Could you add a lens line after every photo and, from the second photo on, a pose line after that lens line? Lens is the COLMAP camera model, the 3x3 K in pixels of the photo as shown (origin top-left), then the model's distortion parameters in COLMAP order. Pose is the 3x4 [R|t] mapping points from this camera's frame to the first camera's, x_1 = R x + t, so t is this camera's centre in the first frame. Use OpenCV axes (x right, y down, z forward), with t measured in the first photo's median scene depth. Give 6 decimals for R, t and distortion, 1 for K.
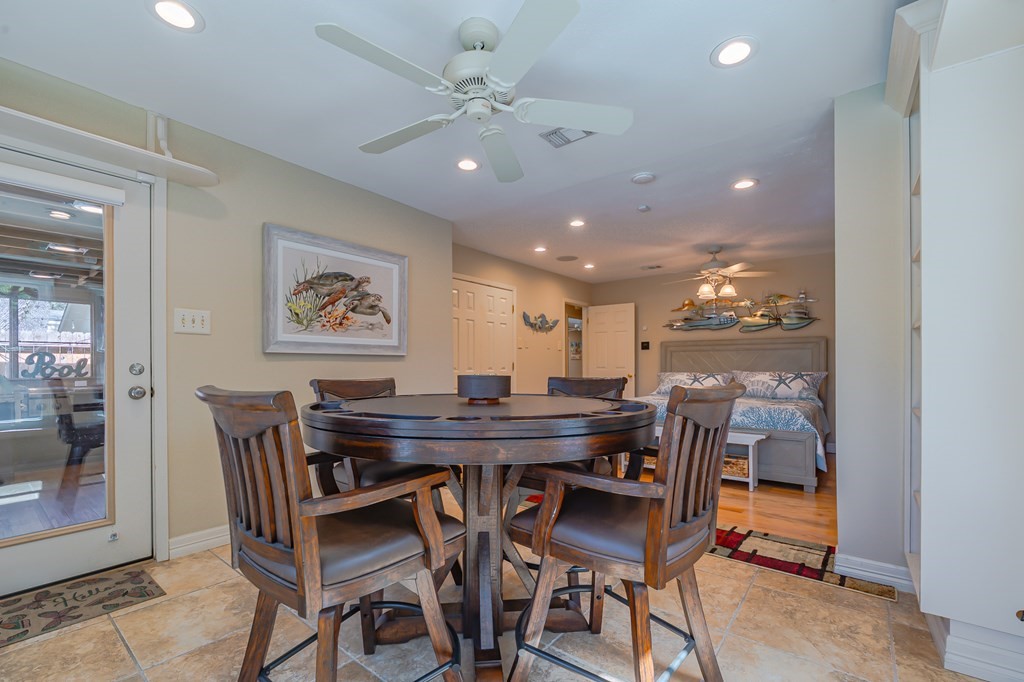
lens RADIAL K [[428.9, 0, 518.6], [0, 428.9, 368.0], [0, 0, 1]] dist [-0.007129, 0.000463]
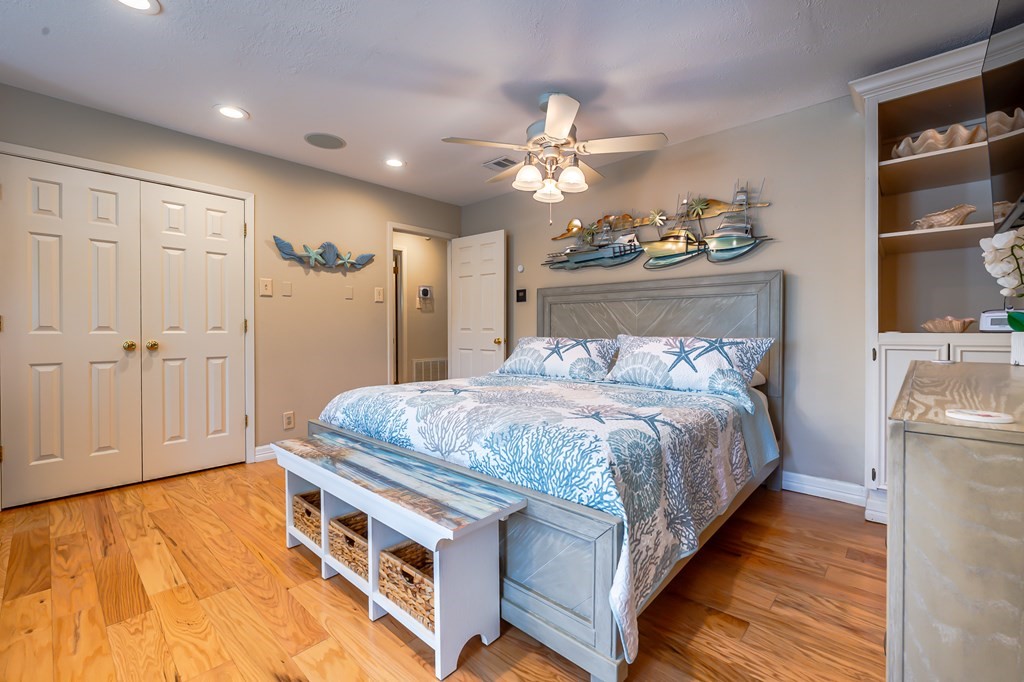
lens RADIAL K [[428.9, 0, 511.5], [0, 428.9, 336.1], [0, 0, 1]] dist [-0.007129, 0.000463]
pose [[0.996753, 0.006601, -0.080245, 0.411526], [-0.005684, 0.999916, 0.011656, 0.002453], [0.080315, -0.011162, 0.996707, 0.430126]]
